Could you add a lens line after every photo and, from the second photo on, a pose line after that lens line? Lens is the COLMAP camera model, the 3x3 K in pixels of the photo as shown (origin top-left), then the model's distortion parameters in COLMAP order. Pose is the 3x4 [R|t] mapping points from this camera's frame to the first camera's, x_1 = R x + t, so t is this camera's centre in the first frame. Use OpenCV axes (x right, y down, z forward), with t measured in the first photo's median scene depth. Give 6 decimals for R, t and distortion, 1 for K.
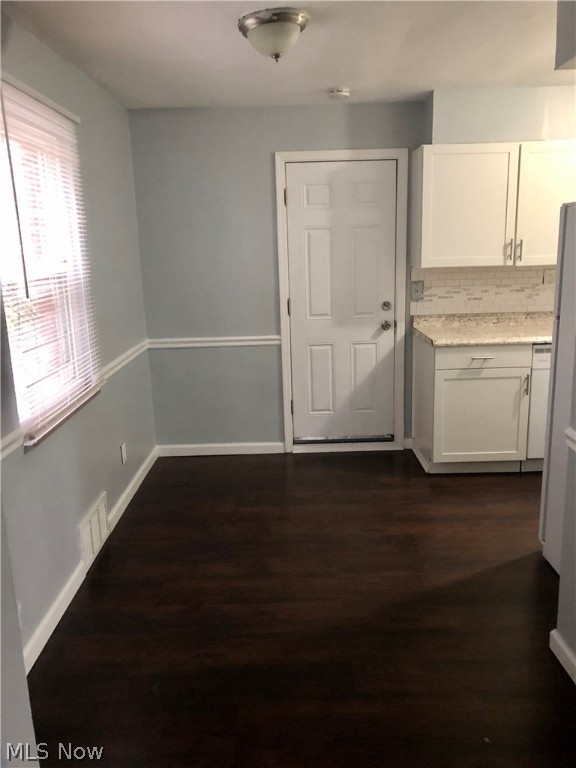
lens RADIAL K [[621.6, 0, 288.4], [0, 621.6, 384.6], [0, 0, 1]] dist [0.004676, 0.001031]
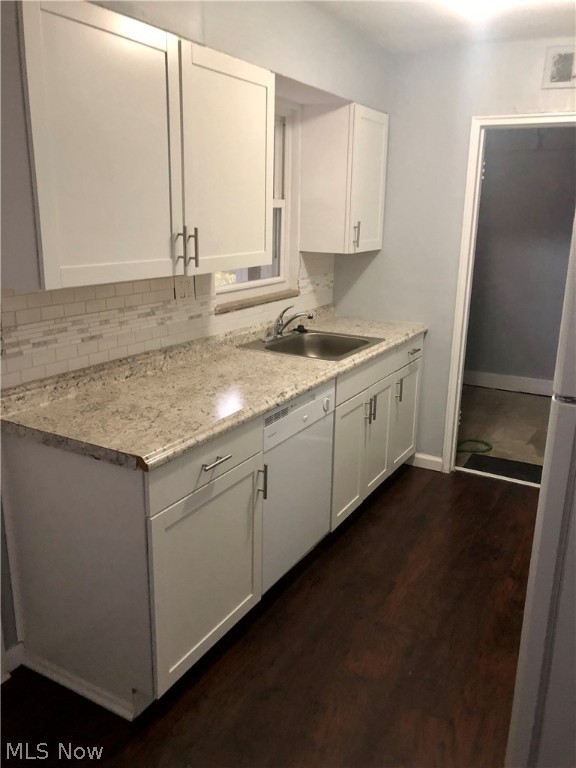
lens RADIAL K [[621.6, 0, 289.0], [0, 621.6, 379.3], [0, 0, 1]] dist [0.004676, 0.001031]
pose [[0.507494, -0.185701, 0.841407, -0.060782], [0.170203, 0.978865, 0.113381, -0.135347], [-0.844678, 0.085670, 0.528374, 0.589876]]
